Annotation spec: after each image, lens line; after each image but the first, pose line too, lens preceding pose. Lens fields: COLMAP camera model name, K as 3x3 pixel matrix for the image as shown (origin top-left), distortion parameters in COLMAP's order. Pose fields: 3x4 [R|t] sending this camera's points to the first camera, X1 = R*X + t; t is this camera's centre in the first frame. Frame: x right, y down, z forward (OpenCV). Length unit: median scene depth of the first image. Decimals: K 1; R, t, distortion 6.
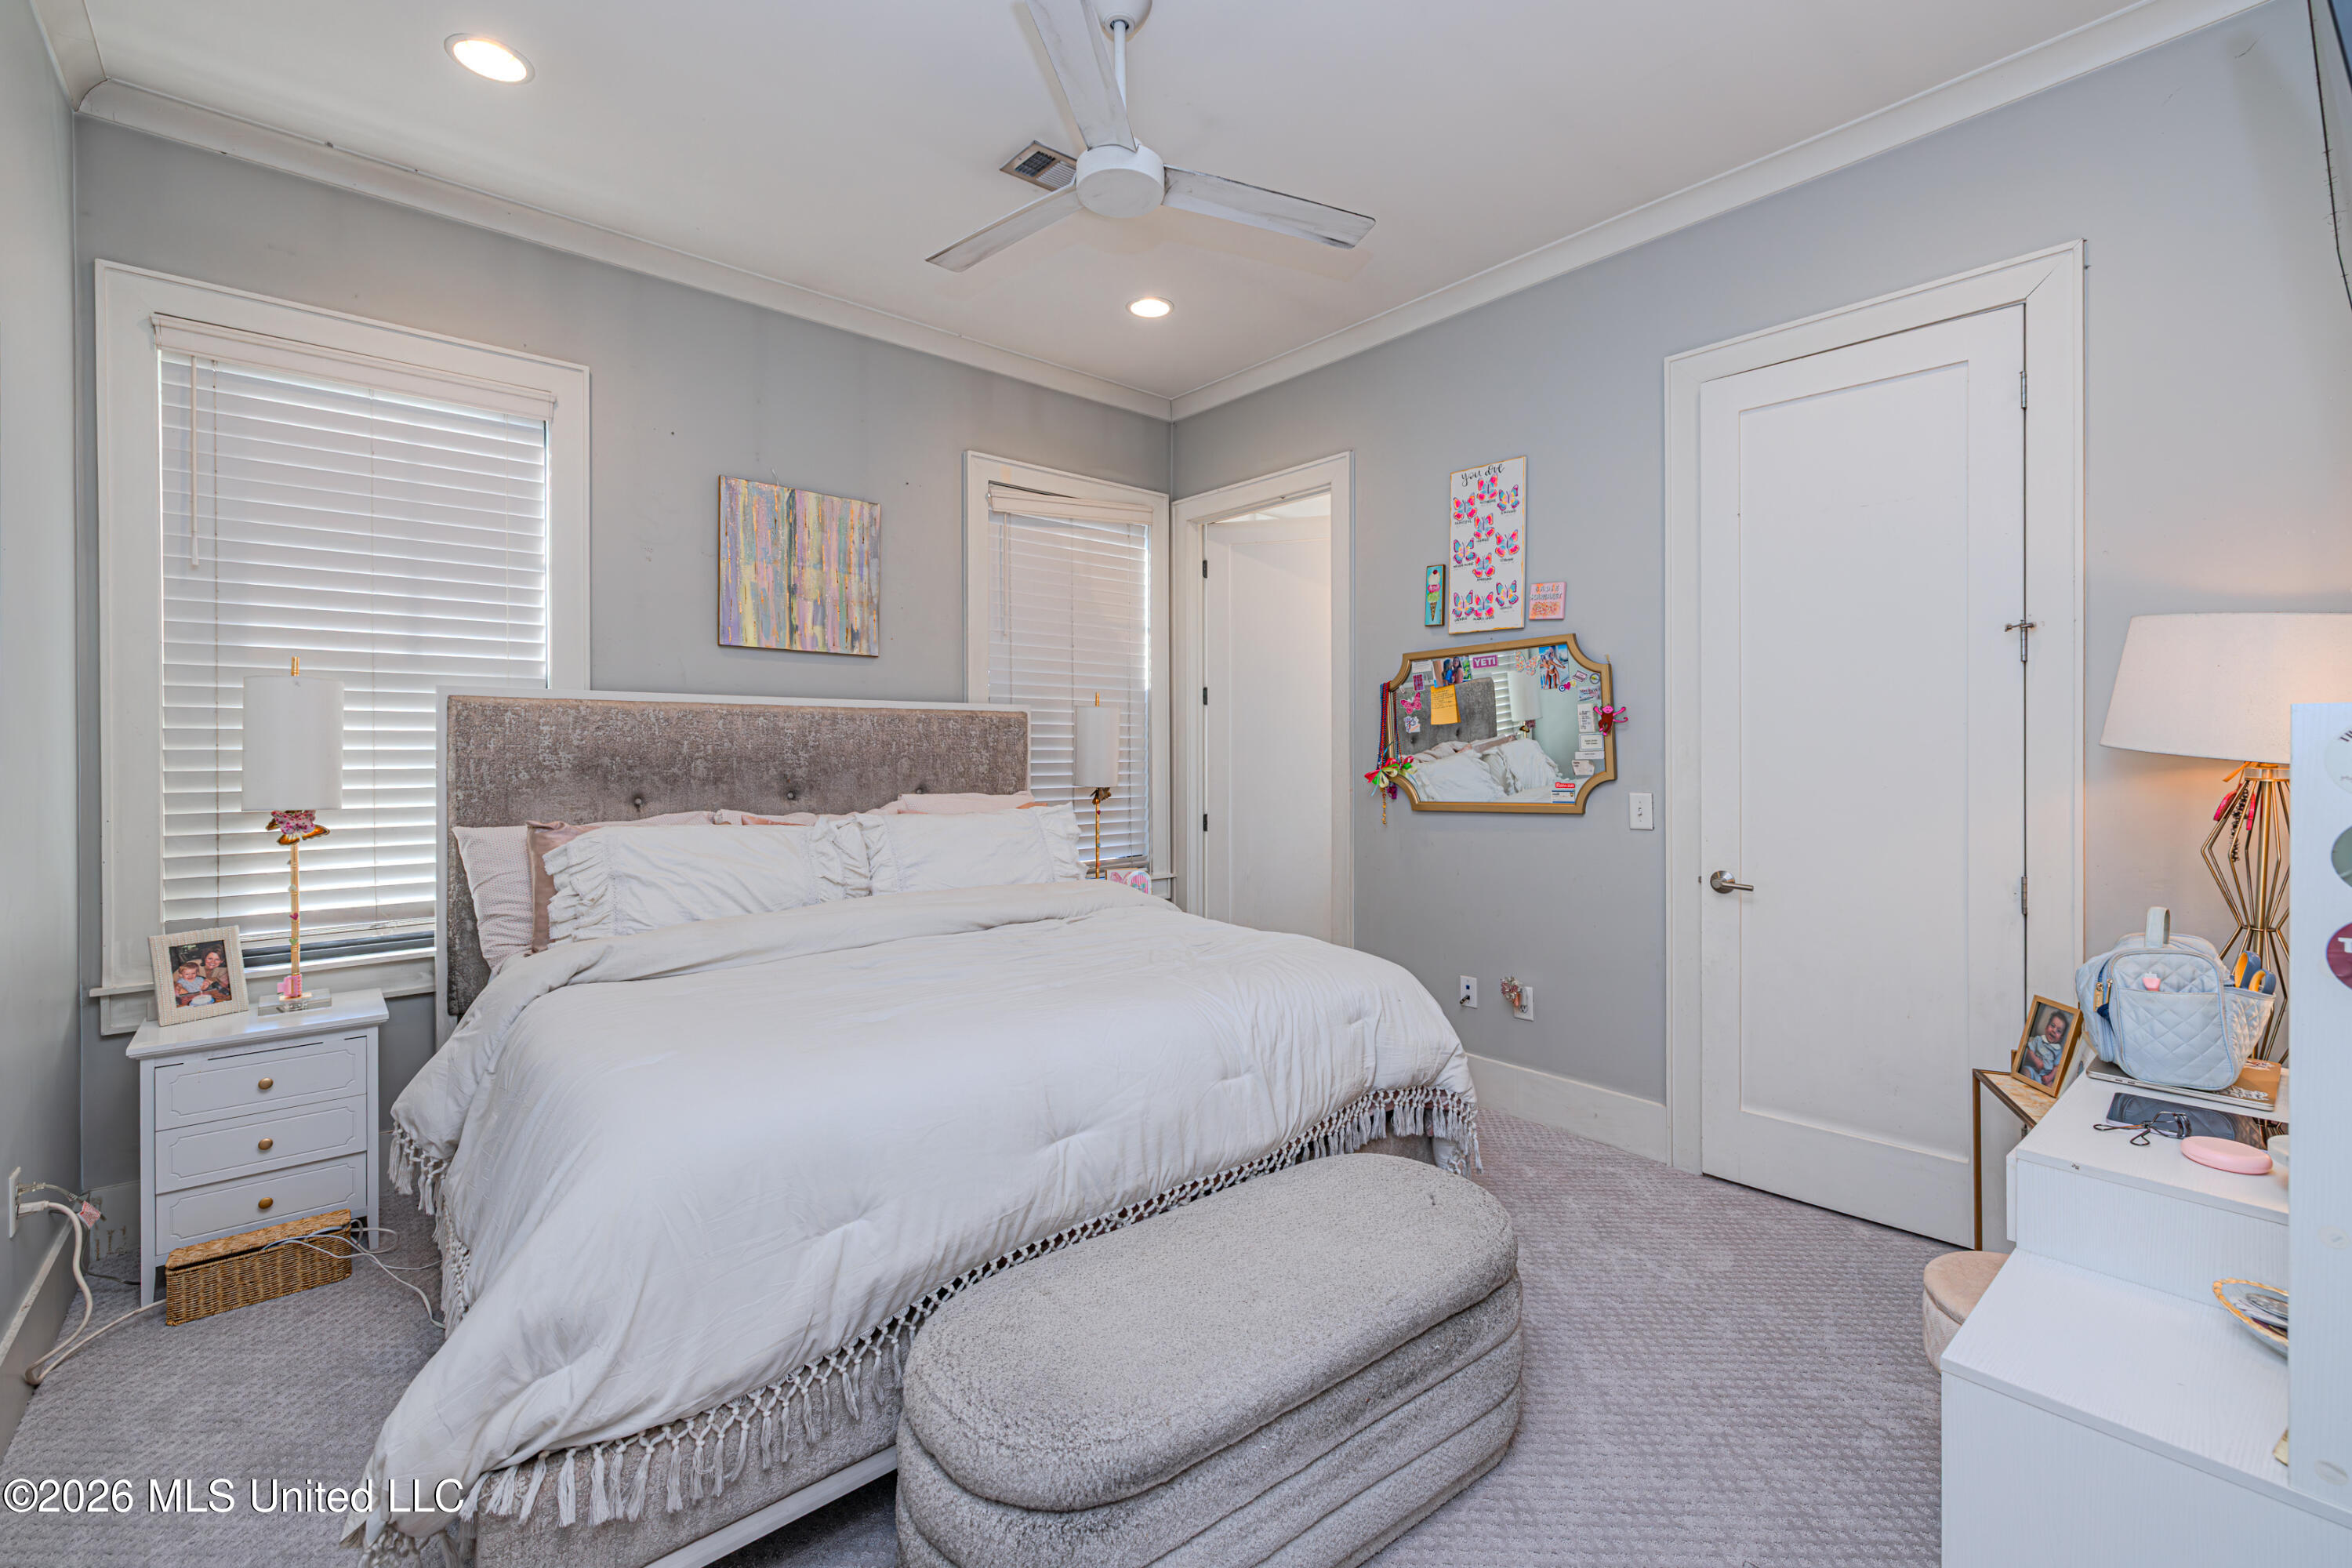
lens RADIAL K [[1006.3, 0, 1177.2], [0, 1006.3, 751.5], [0, 0, 1]] dist [0.001577, 0.000286]
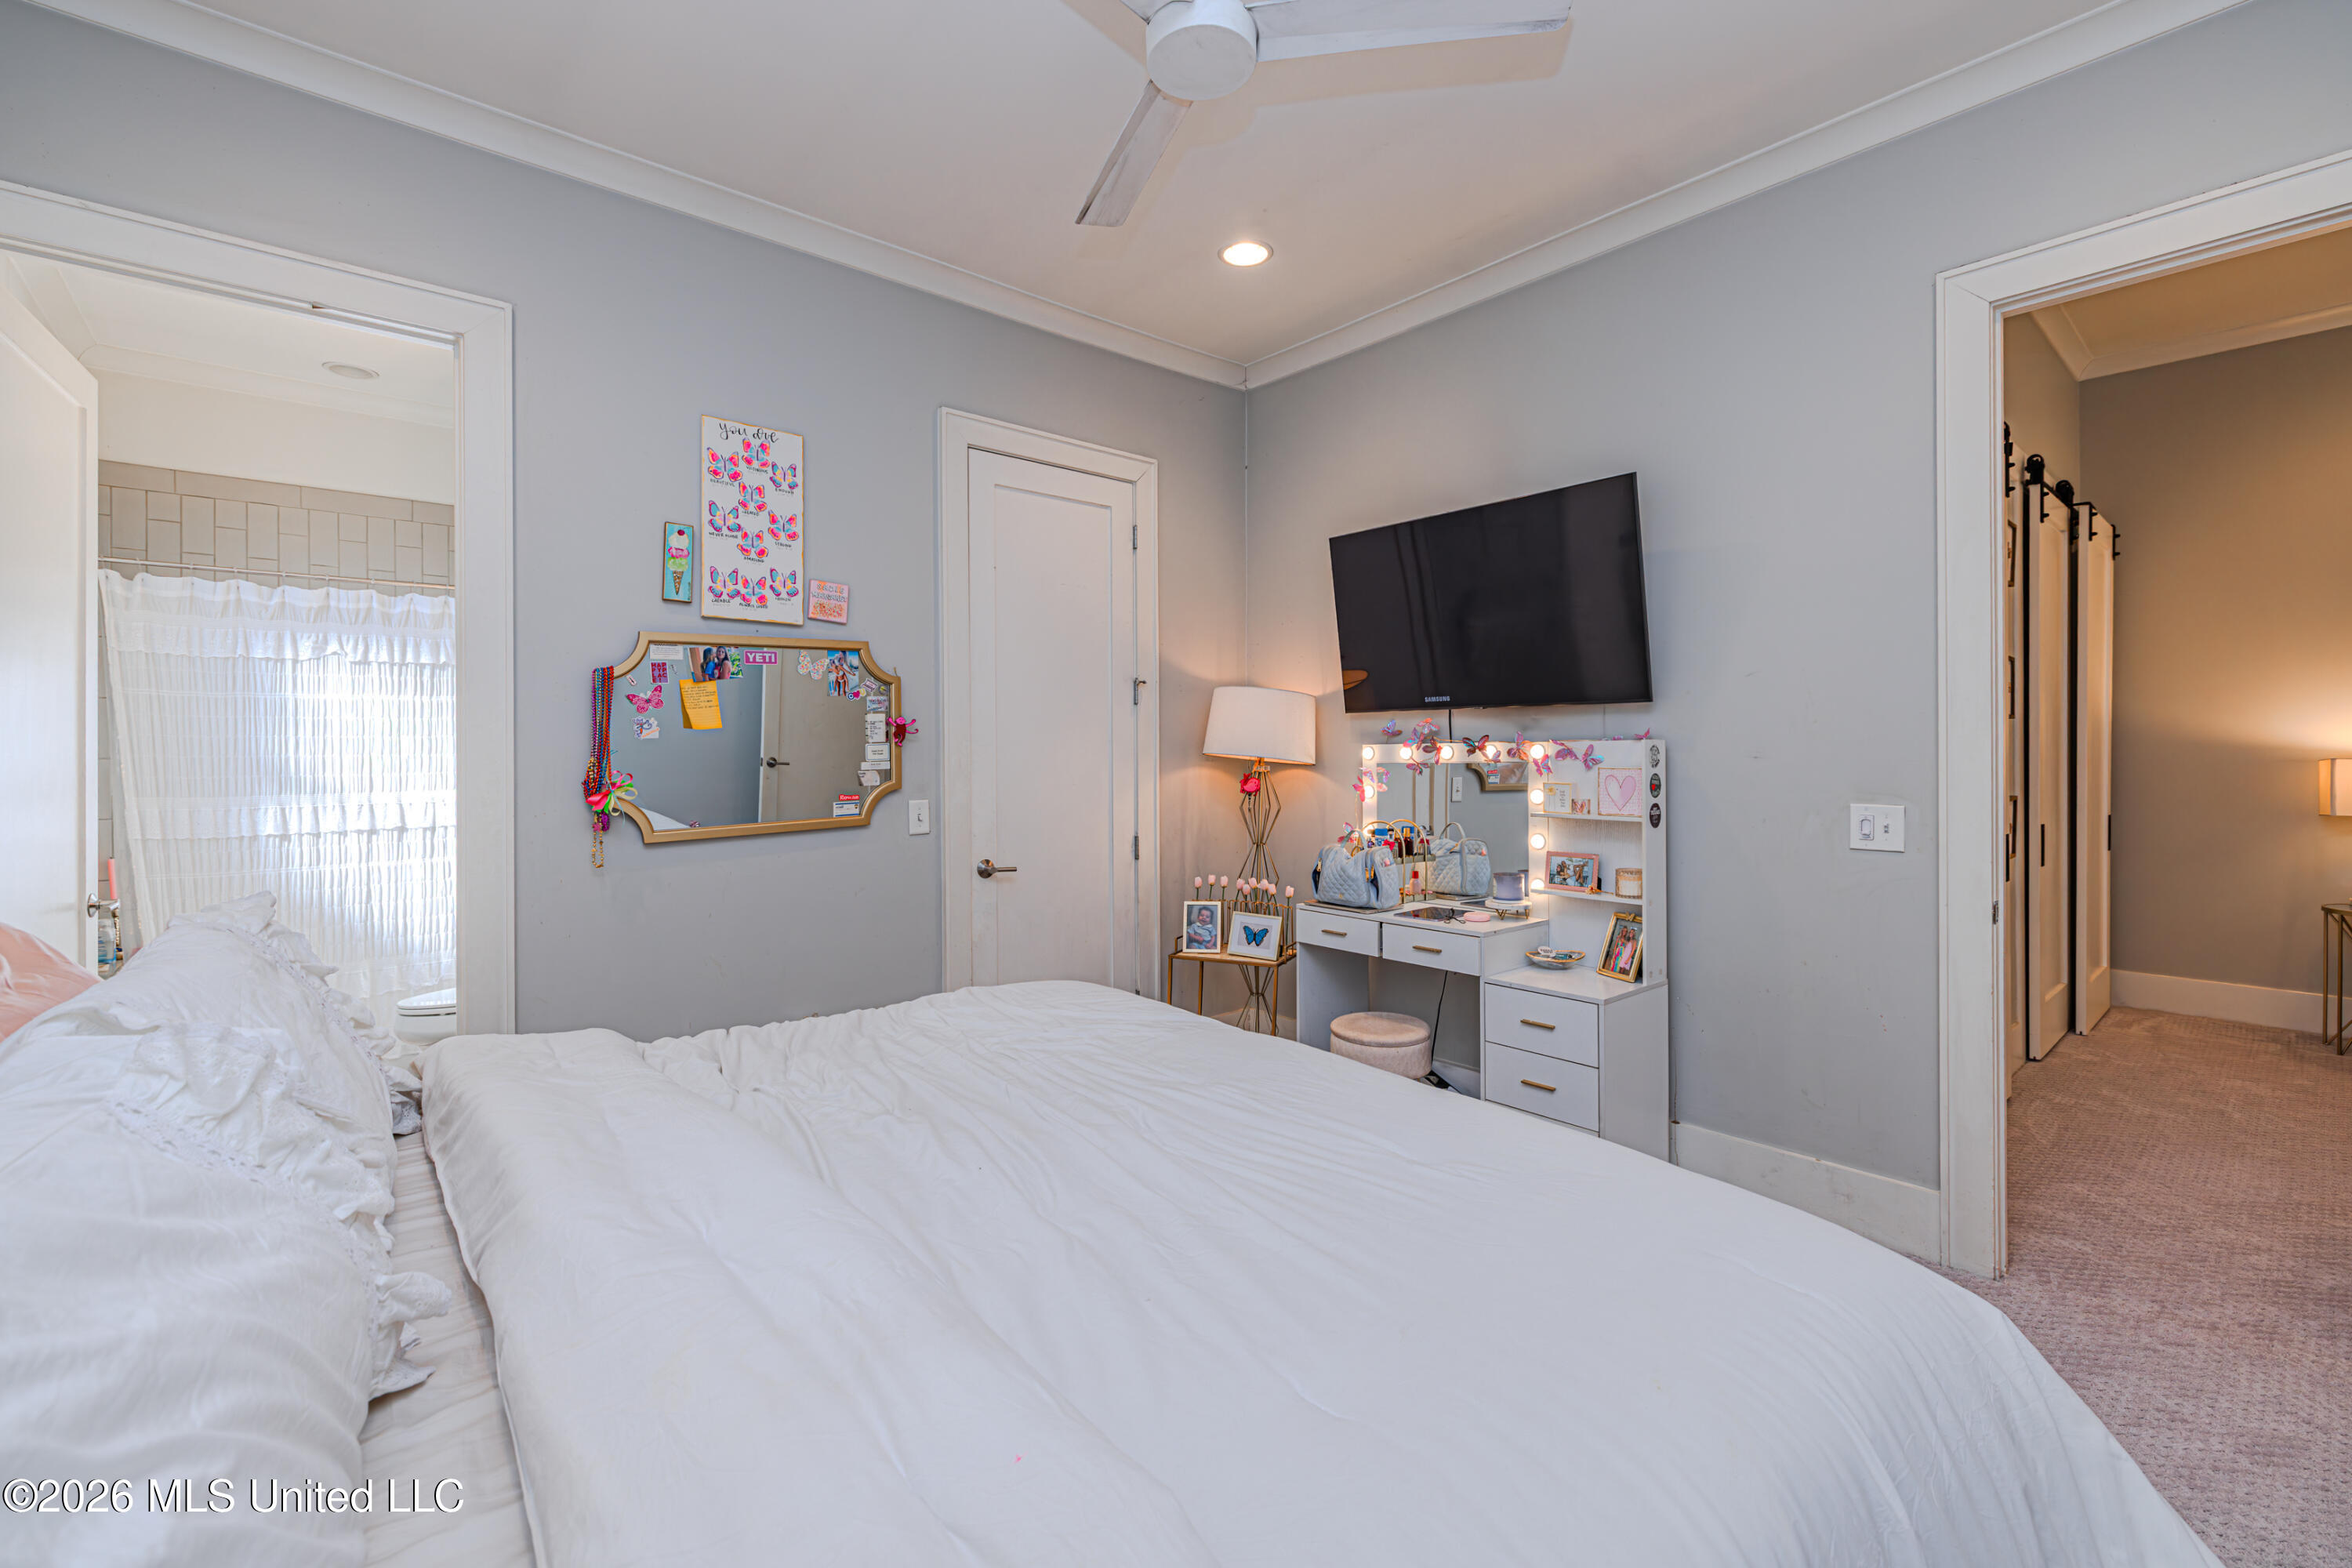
lens RADIAL K [[1006.3, 0, 1177.2], [0, 1006.3, 751.5], [0, 0, 1]] dist [0.001577, 0.000286]
pose [[-0.005891, 0.004493, 0.999973, -0.544862], [0.012280, 0.999915, -0.004421, -0.001812], [-0.999907, 0.012254, -0.005945, 0.653864]]
